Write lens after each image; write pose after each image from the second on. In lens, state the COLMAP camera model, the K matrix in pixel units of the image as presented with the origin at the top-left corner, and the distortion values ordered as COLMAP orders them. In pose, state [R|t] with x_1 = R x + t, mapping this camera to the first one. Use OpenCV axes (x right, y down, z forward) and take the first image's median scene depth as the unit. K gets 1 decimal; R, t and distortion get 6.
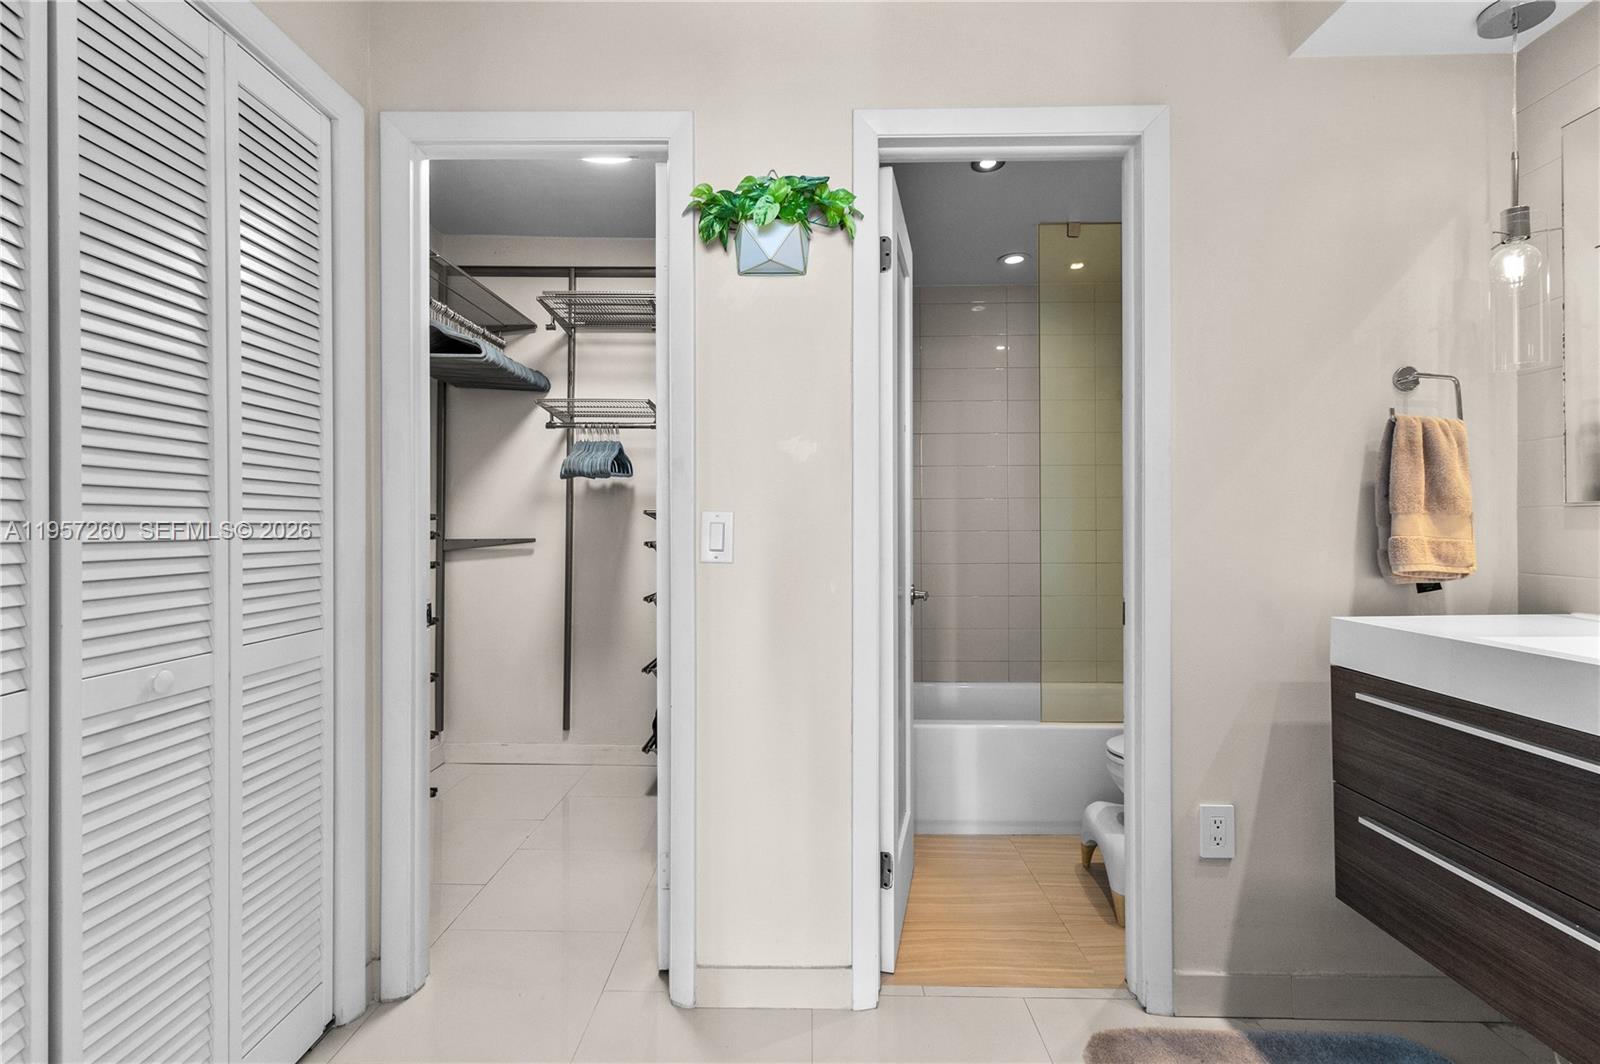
lens RADIAL K [[742.9, 0, 798.5], [0, 742.9, 524.2], [0, 0, 1]] dist [0.009313, -0.000758]
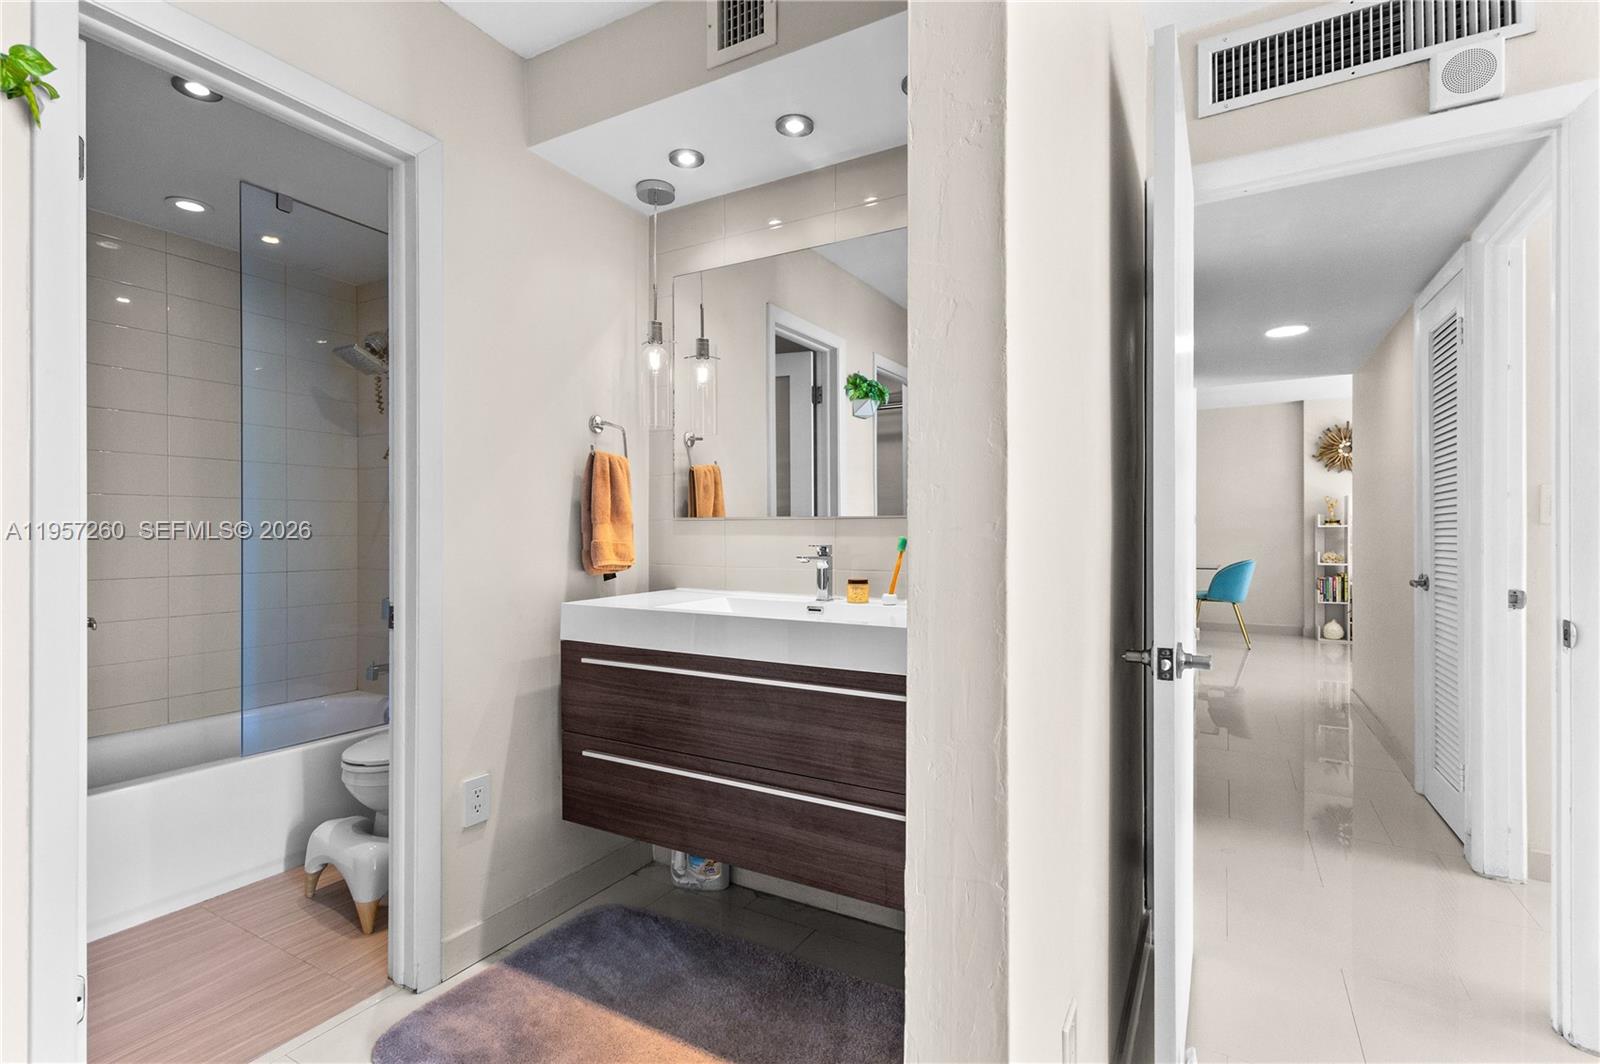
lens RADIAL K [[743.1, 0, 800.0], [0, 743.1, 532.0], [0, 0, 1]] dist [0.001202, 0.000945]
pose [[0.476424, 0.003857, 0.879207, -0.208474], [-0.006251, 0.999980, -0.000999, 0.000782], [-0.879193, -0.005020, 0.476439, 0.030066]]
